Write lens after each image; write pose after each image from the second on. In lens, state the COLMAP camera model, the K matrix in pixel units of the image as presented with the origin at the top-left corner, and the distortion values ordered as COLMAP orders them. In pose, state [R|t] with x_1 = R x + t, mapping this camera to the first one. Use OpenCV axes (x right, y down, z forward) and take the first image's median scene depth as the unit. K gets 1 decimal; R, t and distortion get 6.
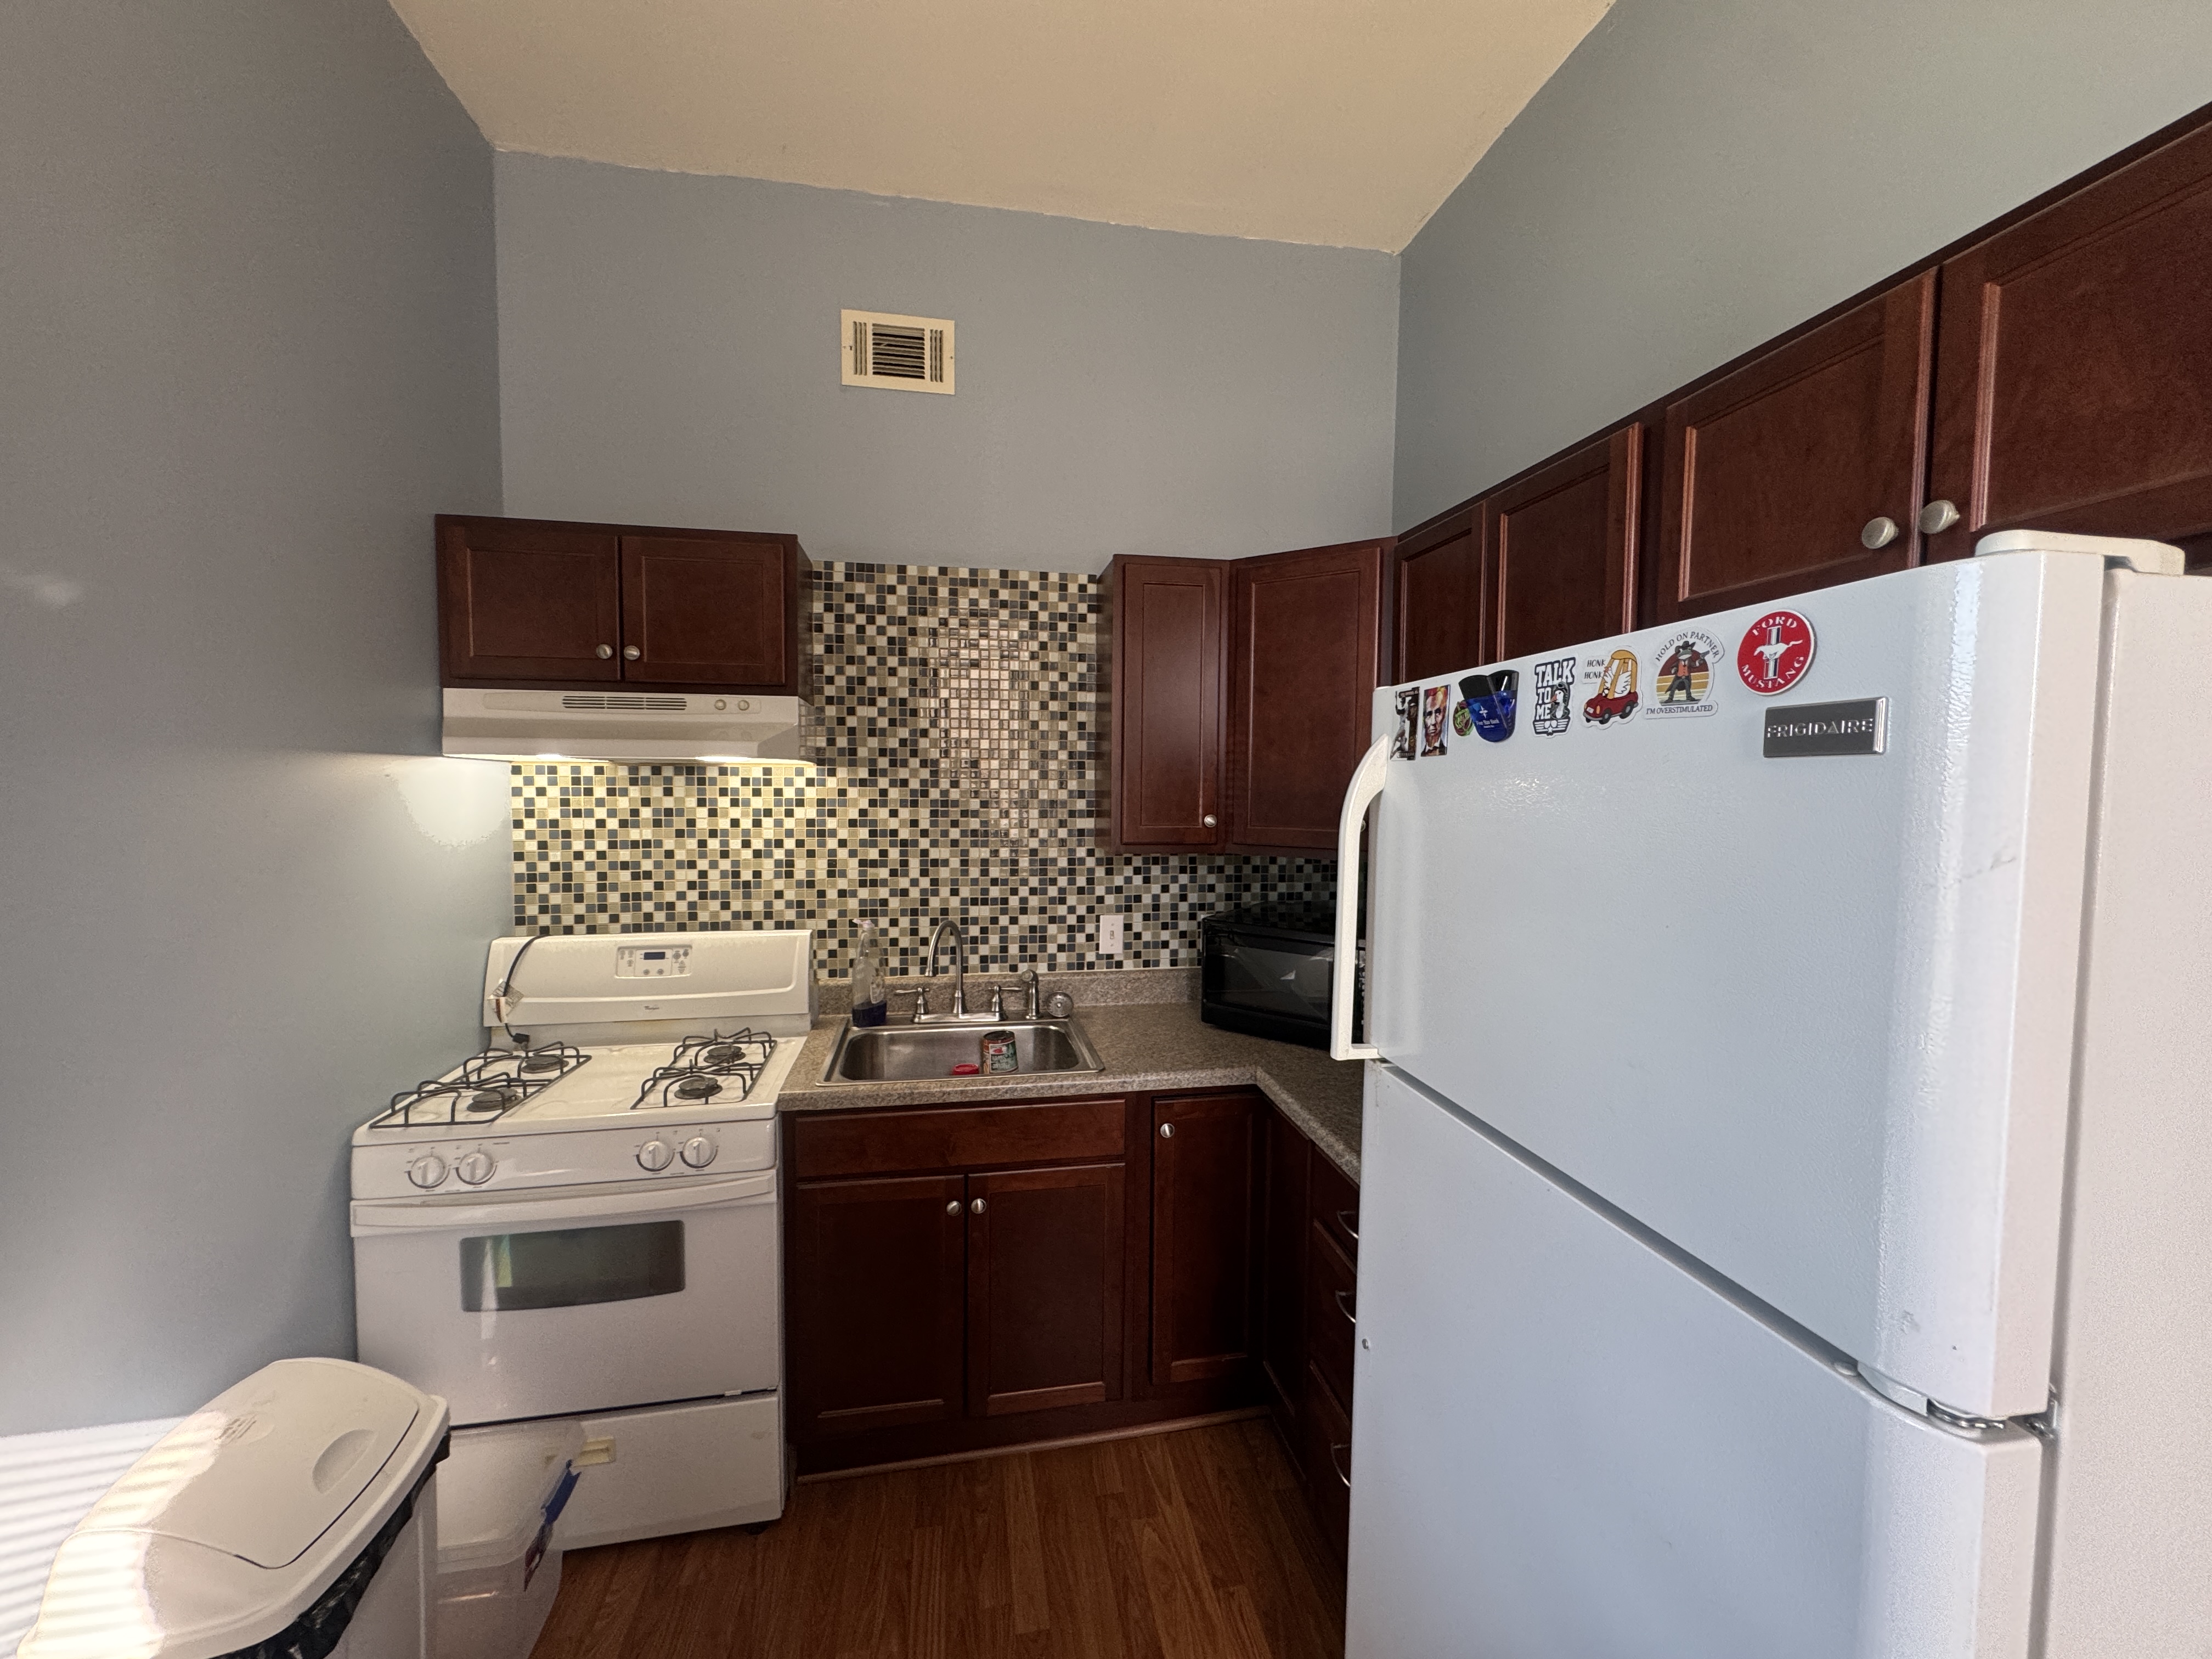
lens RADIAL K [[880.7, 0, 1106.0], [0, 880.7, 829.5], [0, 0, 1]] dist [-0.003471, 0.000873]
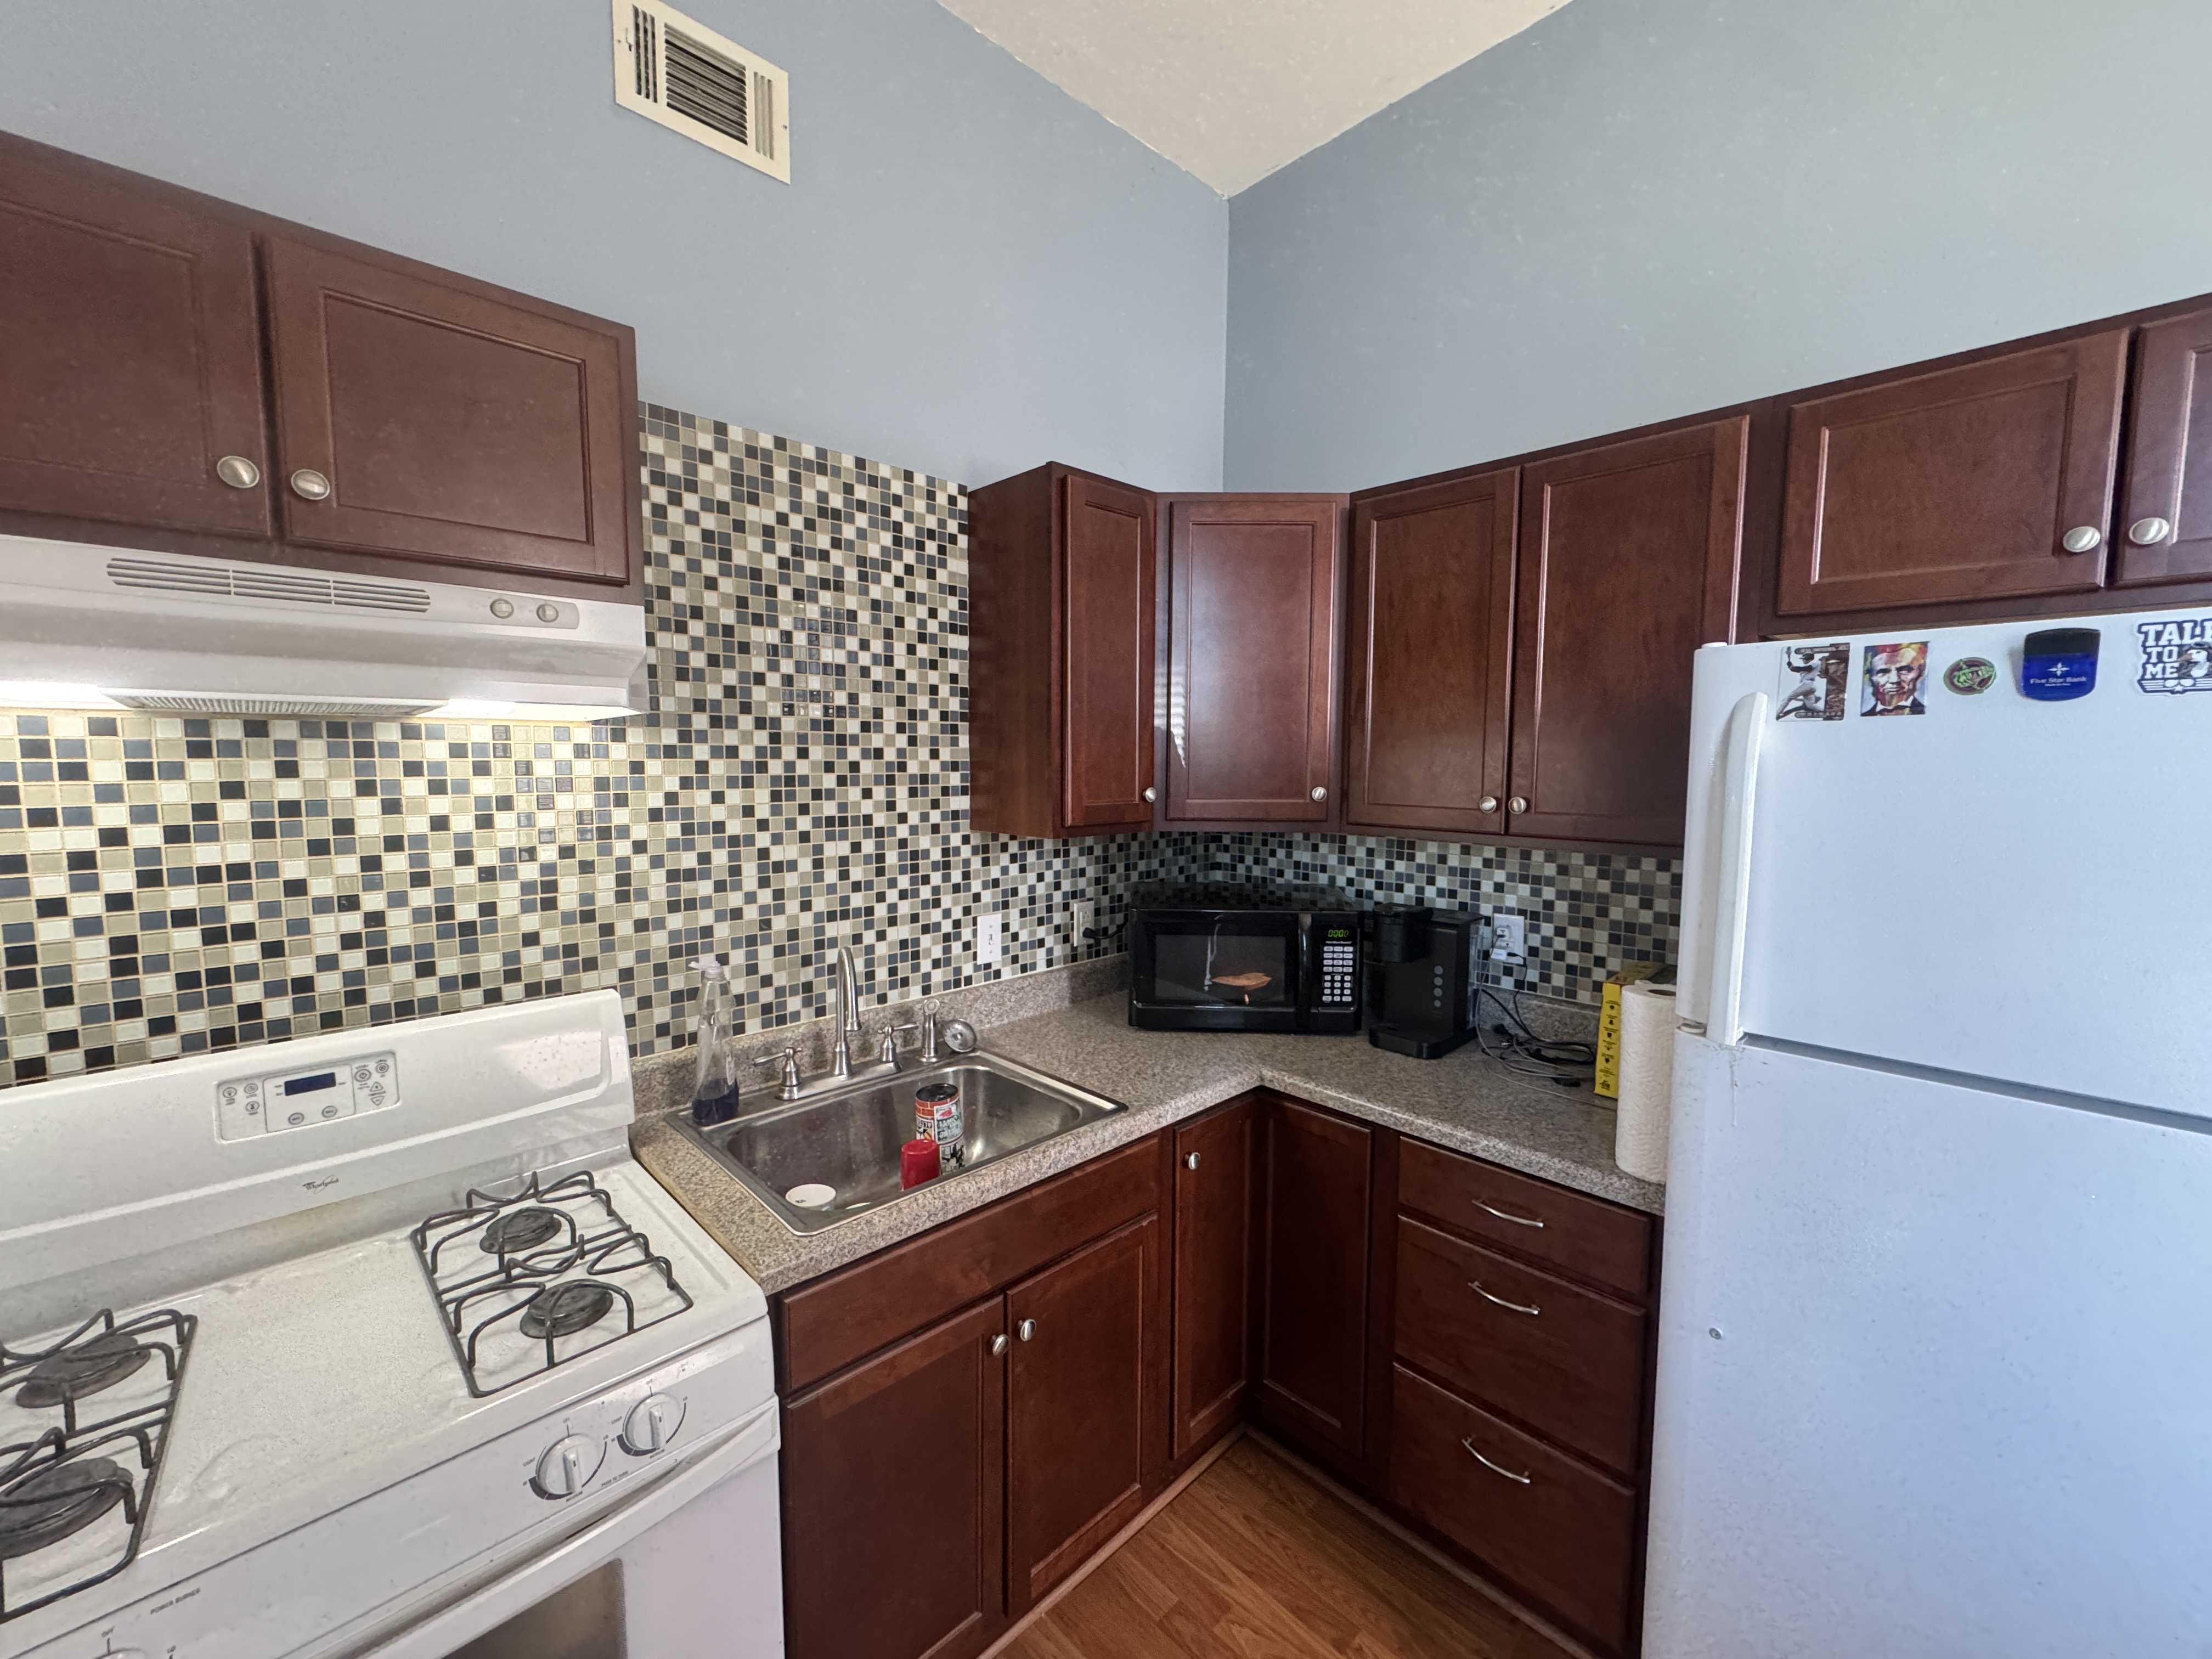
lens RADIAL K [[880.7, 0, 1106.0], [0, 880.7, 829.5], [0, 0, 1]] dist [-0.003471, 0.000873]
pose [[0.832208, -0.050807, 0.552131, -0.376055], [0.033901, 0.998592, 0.040792, -0.011737], [-0.553426, -0.015230, 0.832759, 0.288048]]
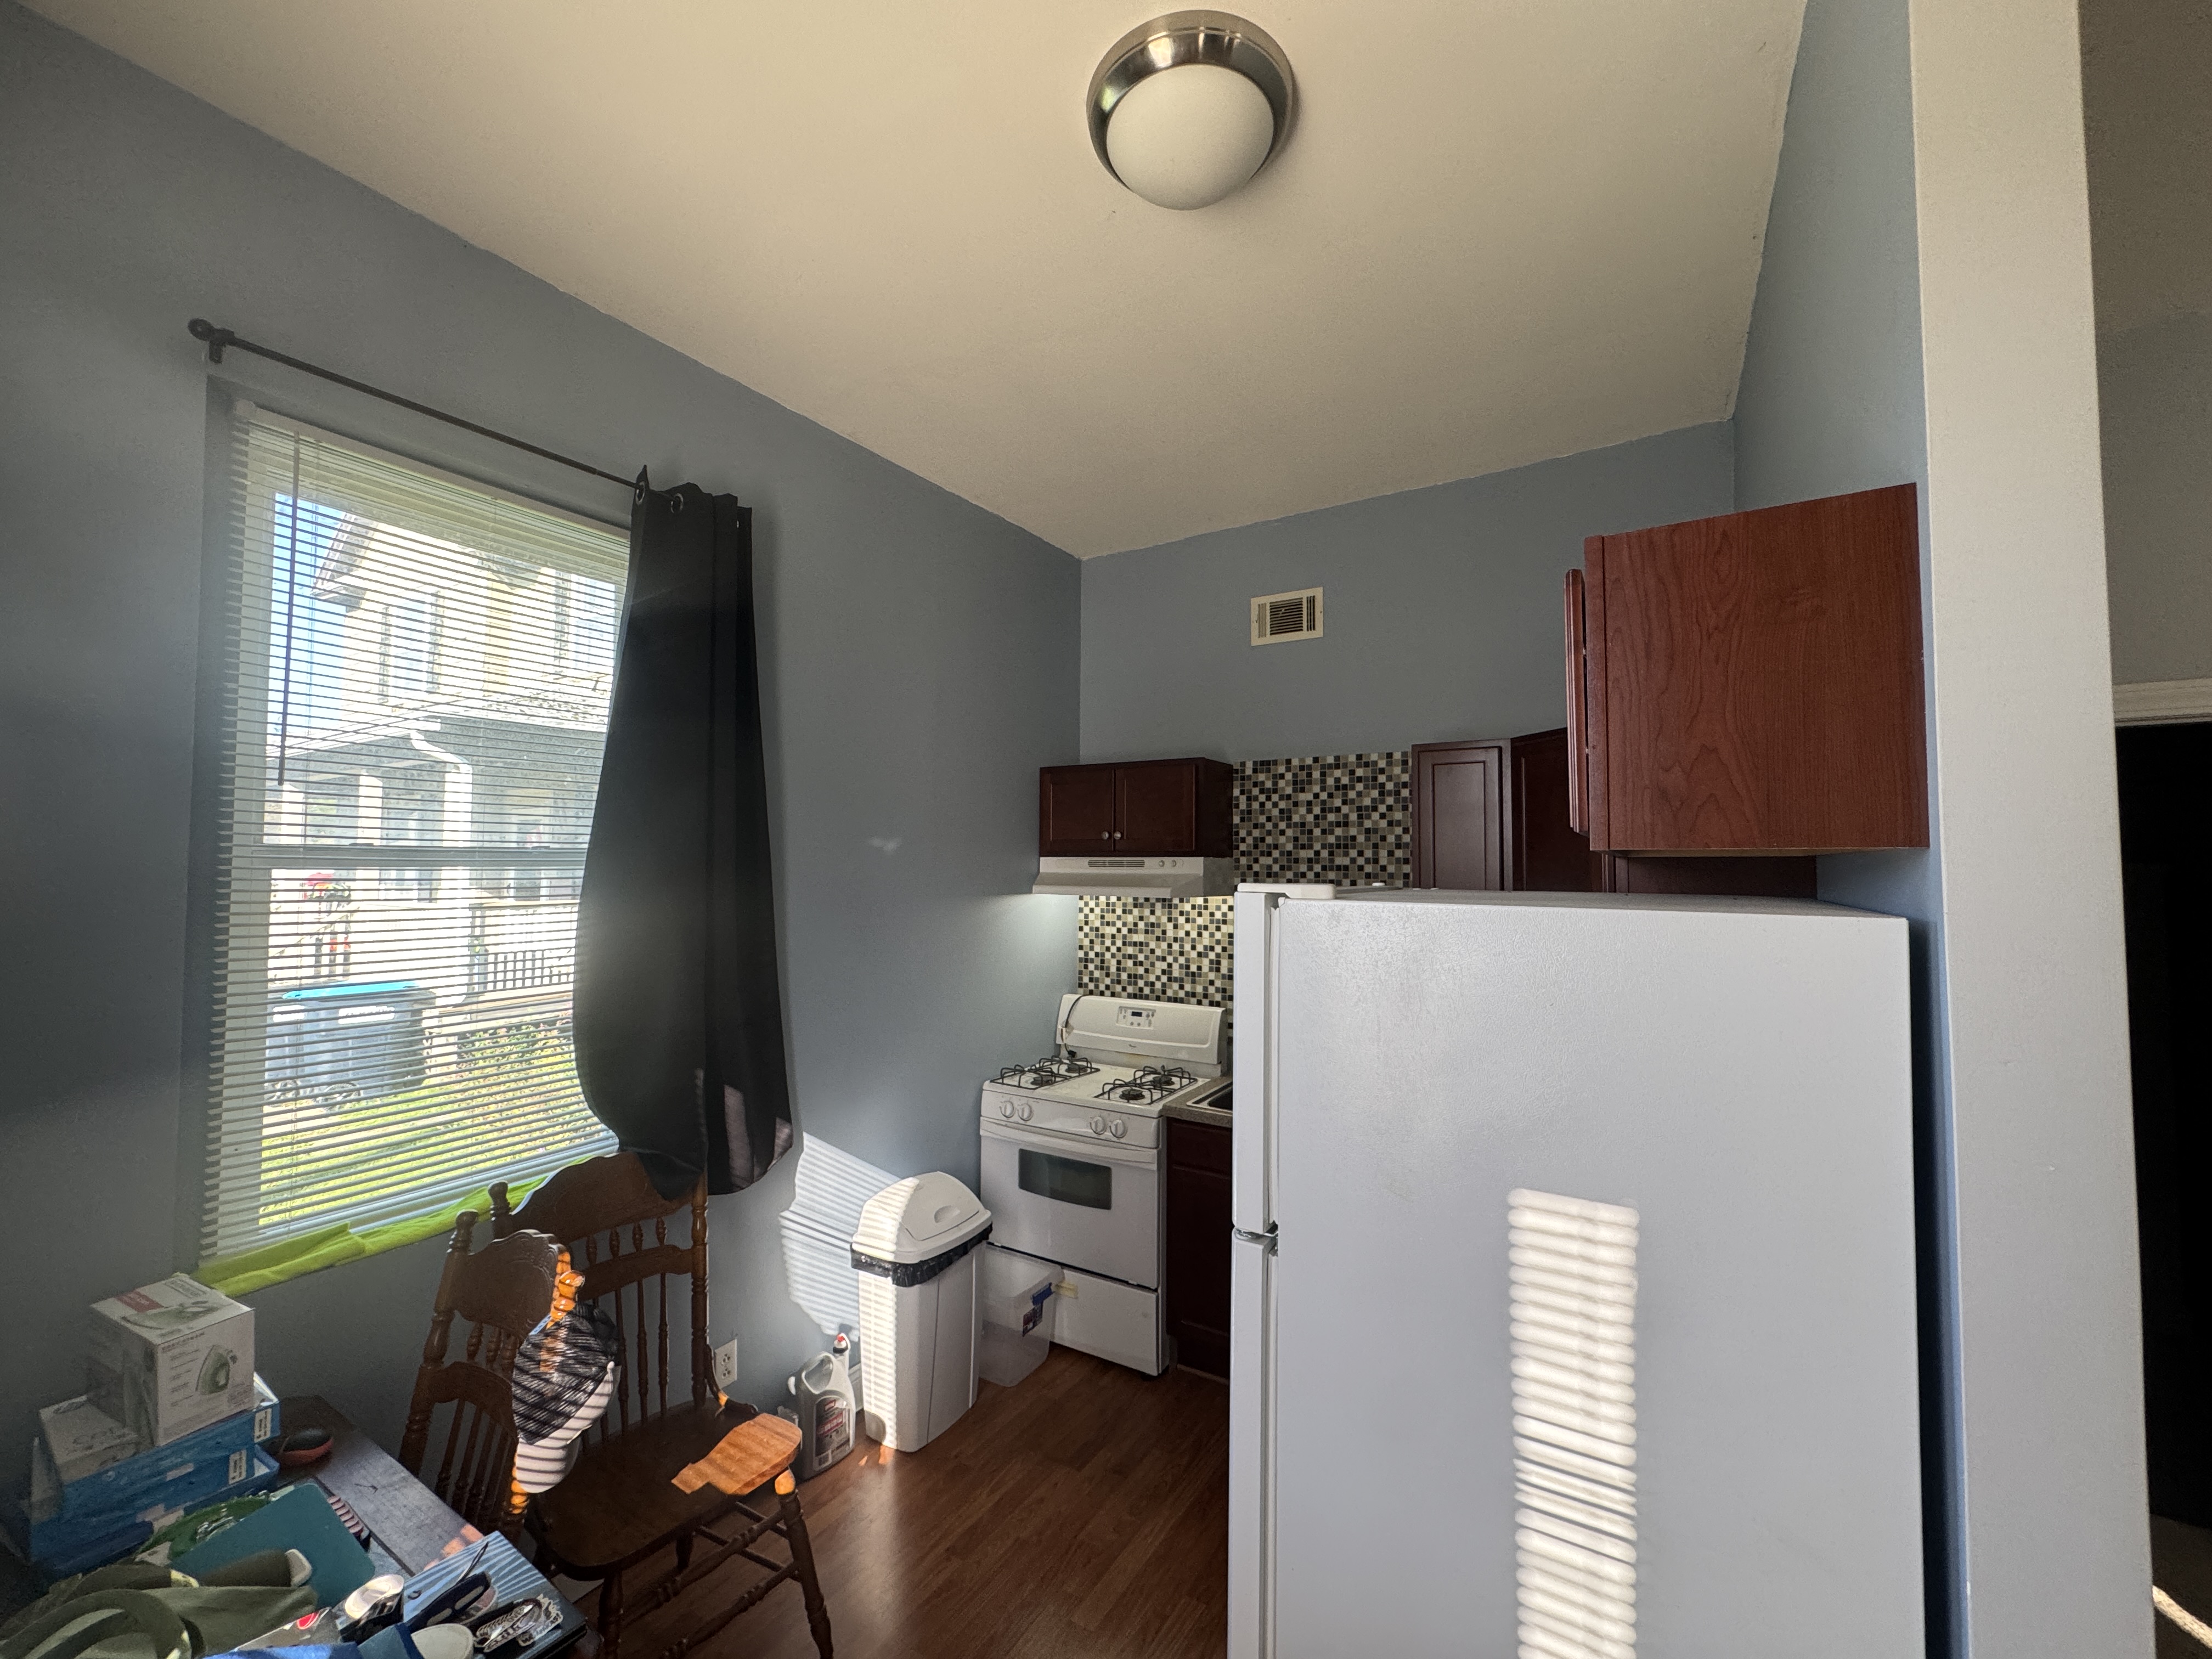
lens RADIAL K [[880.7, 0, 1106.0], [0, 880.7, 829.5], [0, 0, 1]] dist [-0.003471, 0.000873]
pose [[0.745307, -0.030184, -0.666038, 0.508215], [-0.035854, 0.995715, -0.085246, -0.052423], [0.665757, 0.087415, 0.741031, -0.259755]]
